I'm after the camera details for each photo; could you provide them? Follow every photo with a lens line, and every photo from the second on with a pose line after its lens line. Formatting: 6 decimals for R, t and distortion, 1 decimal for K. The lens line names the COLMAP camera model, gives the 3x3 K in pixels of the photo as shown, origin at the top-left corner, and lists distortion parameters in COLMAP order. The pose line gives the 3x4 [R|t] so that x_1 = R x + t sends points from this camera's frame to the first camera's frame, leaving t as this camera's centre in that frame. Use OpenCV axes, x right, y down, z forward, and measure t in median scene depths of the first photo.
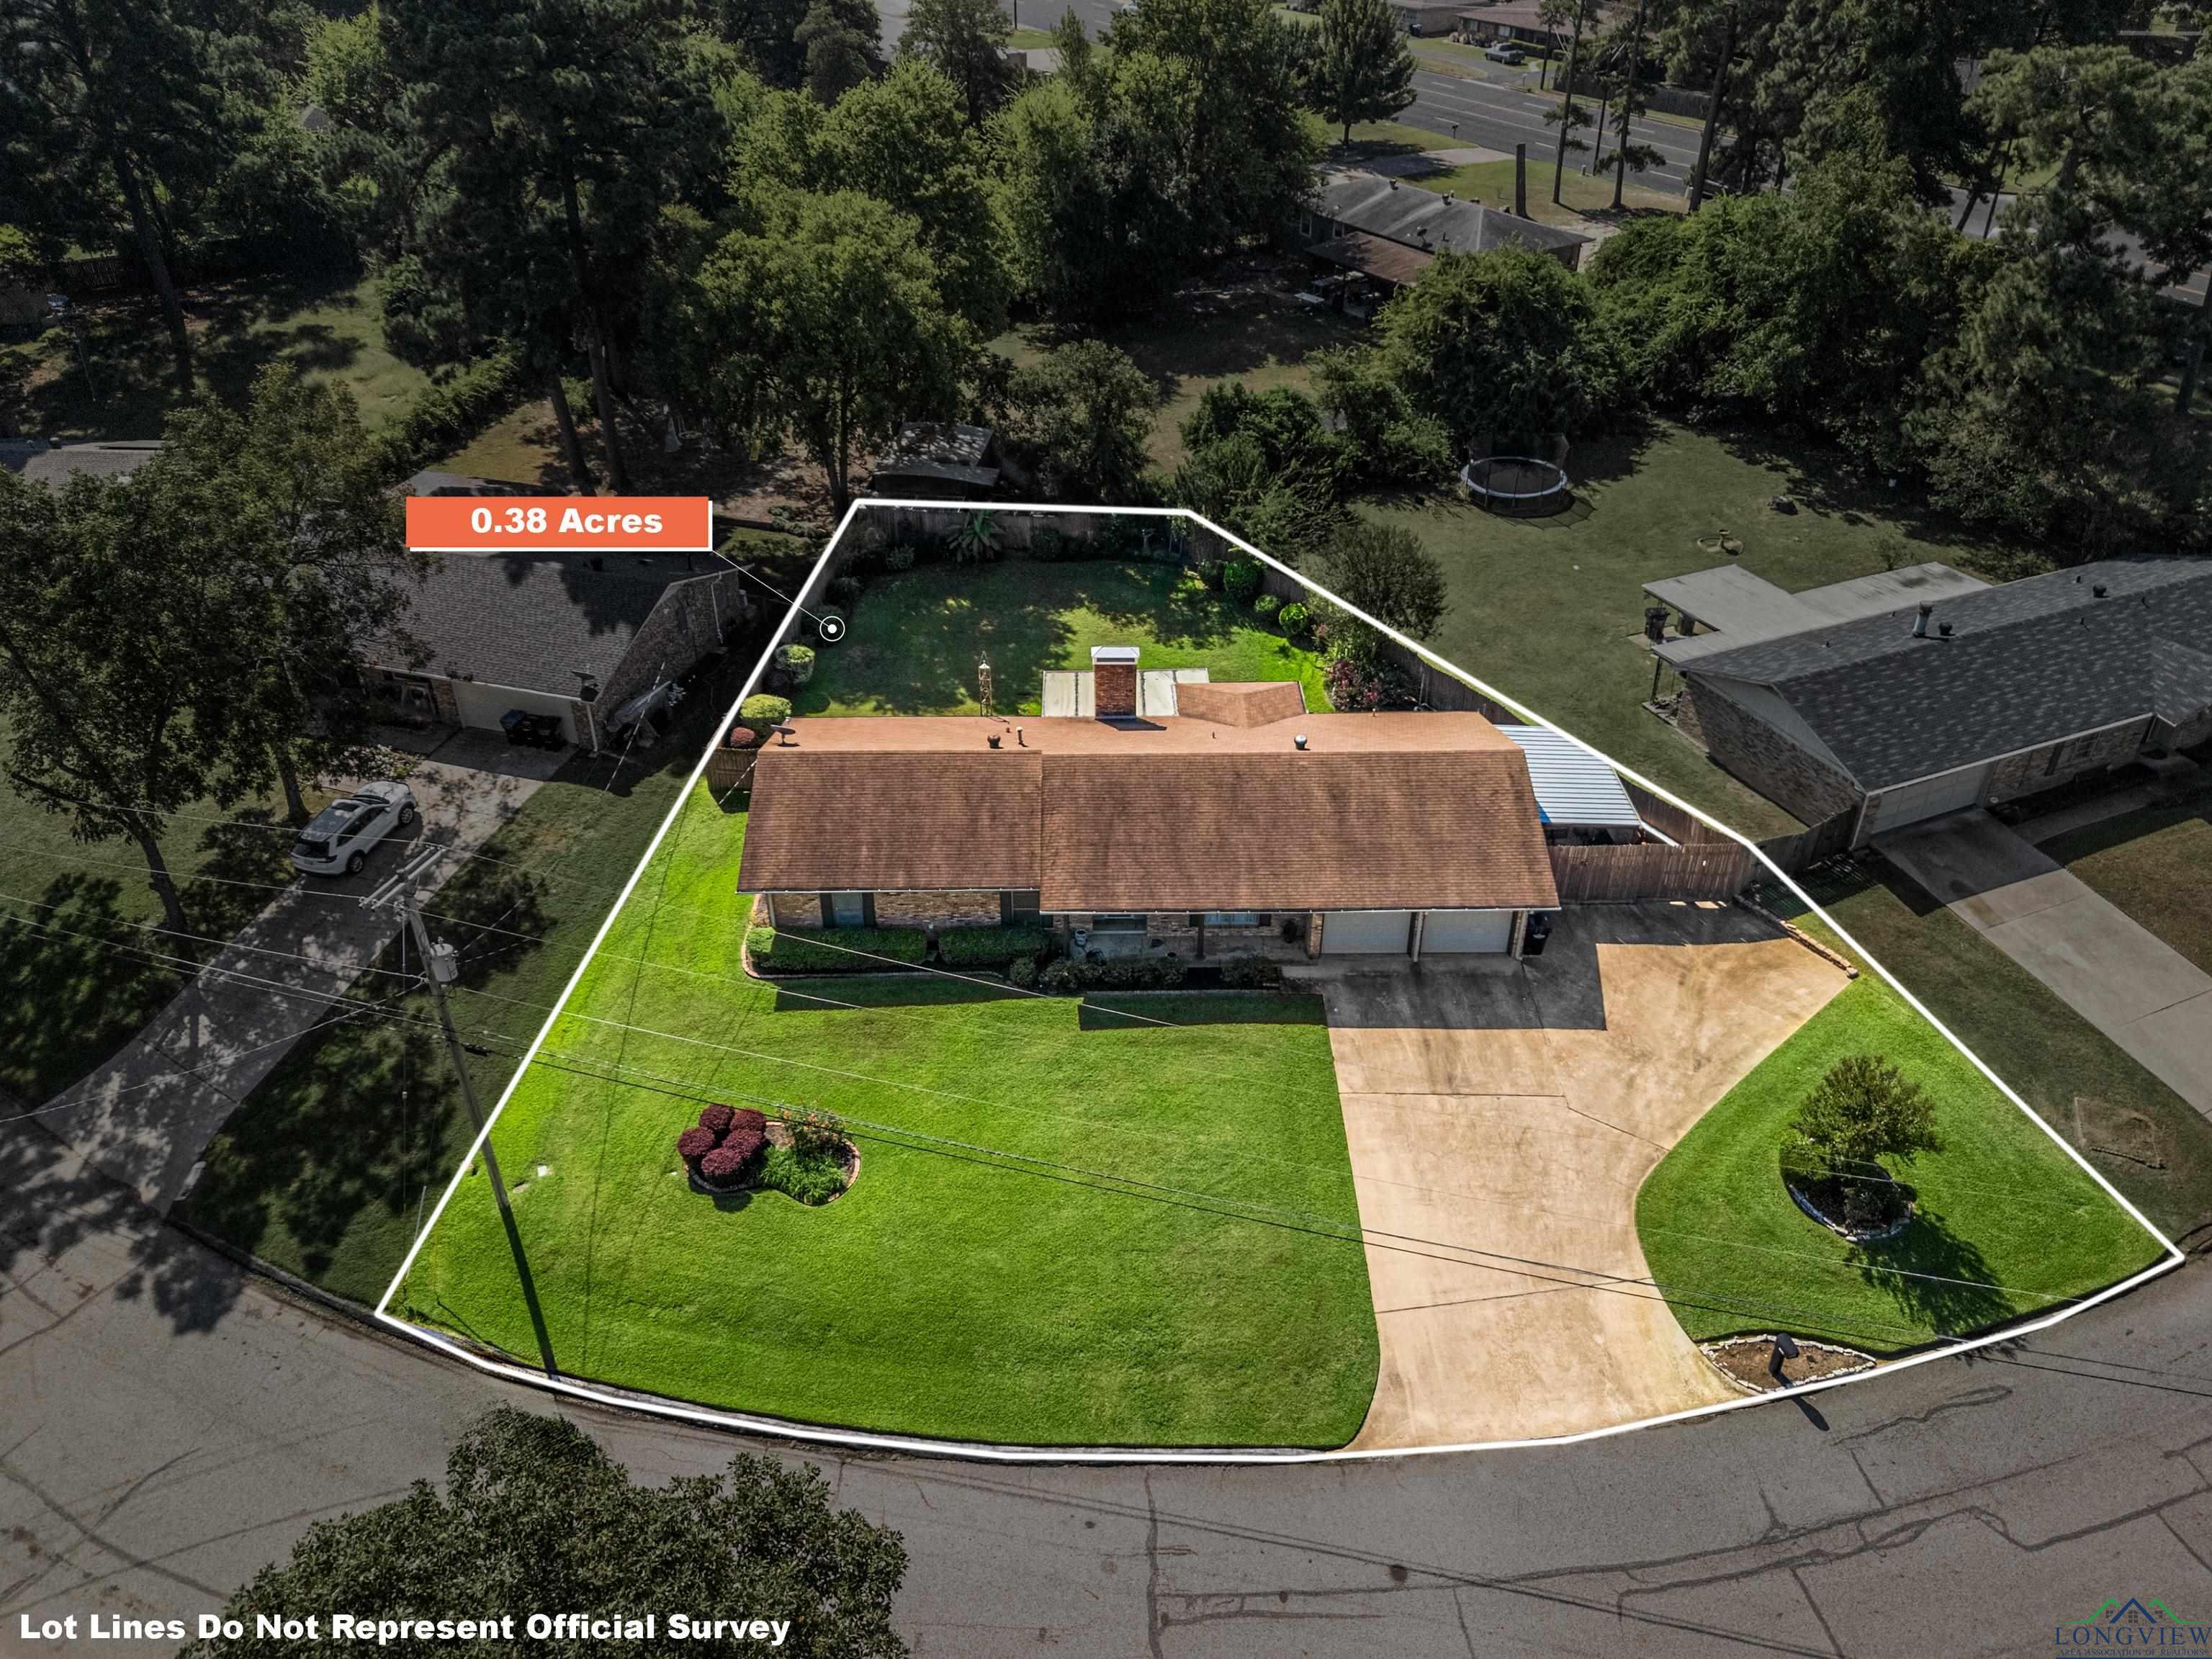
lens RADIAL K [[1611.3, 0, 1159.5], [0, 1611.3, 828.1], [0, 0, 1]] dist [0.058004, -0.034467]
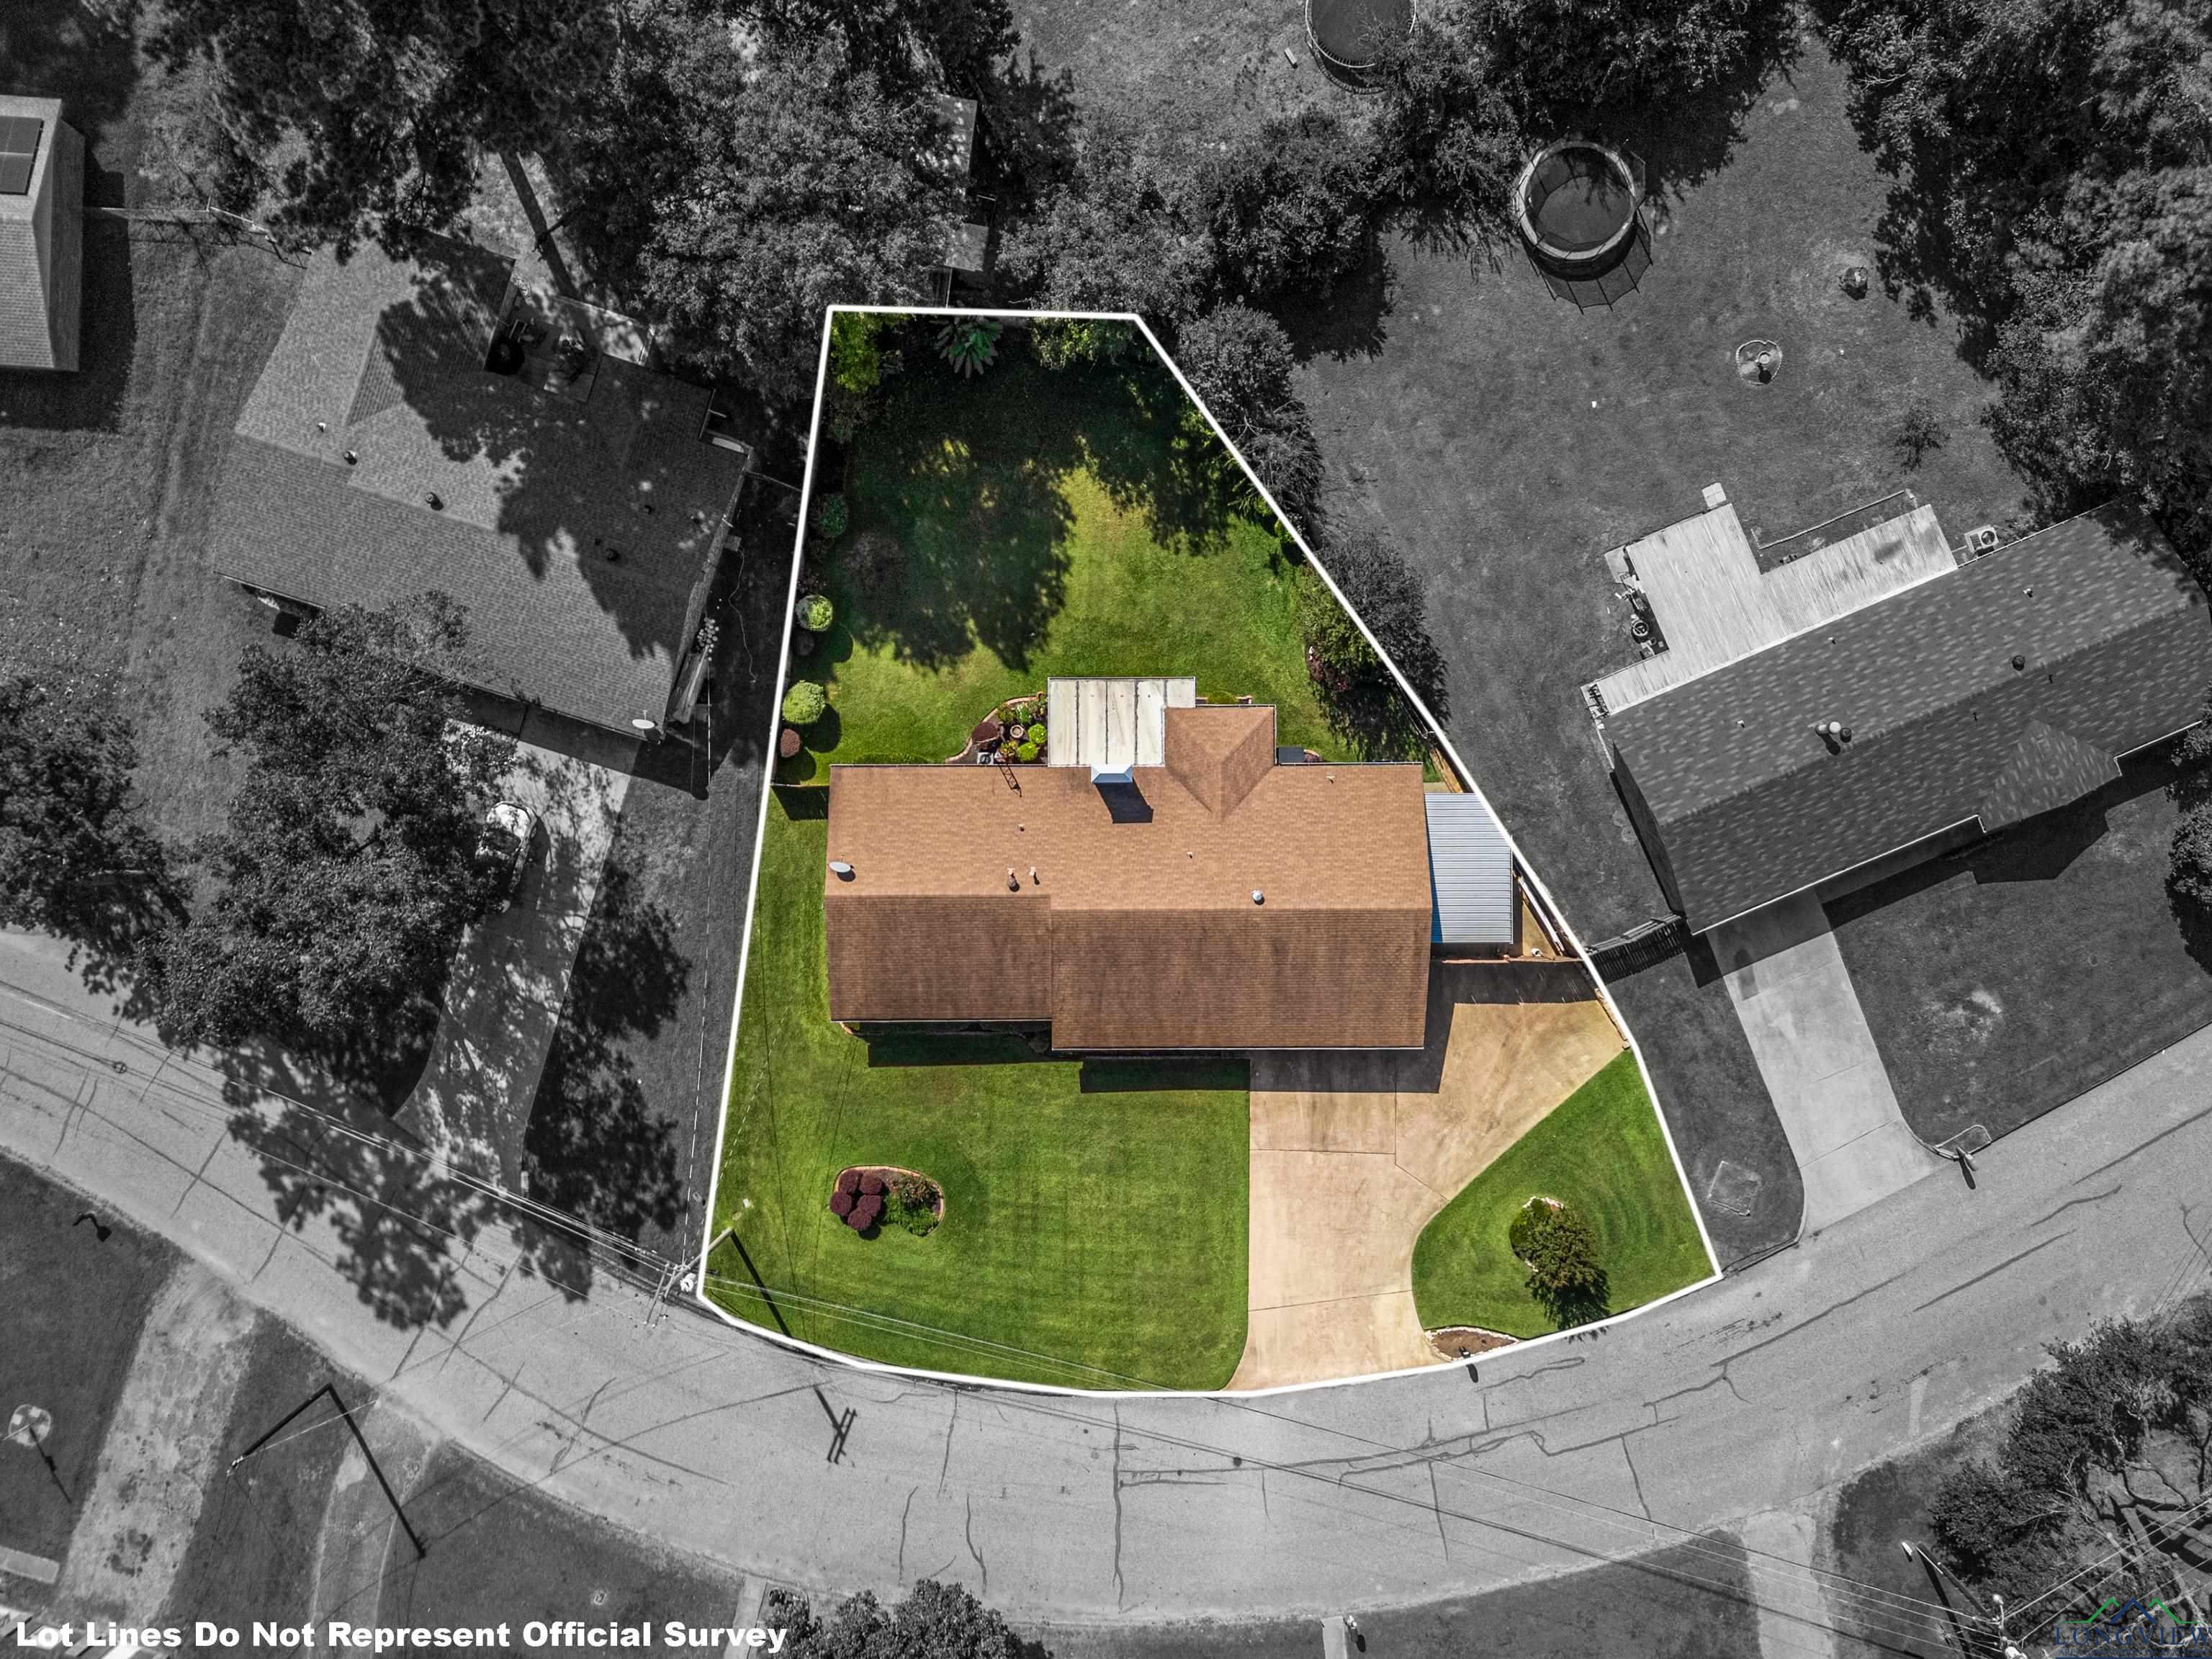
lens RADIAL K [[1576.6, 0, 1172.7], [0, 1576.6, 829.5], [0, 0, 1]] dist [0.104225, -0.182273]
pose [[0.998737, 0.039472, 0.031072, -0.016576], [-0.048046, 0.569995, 0.820242, -0.996450], [0.014666, -0.820699, 0.571172, 0.312095]]
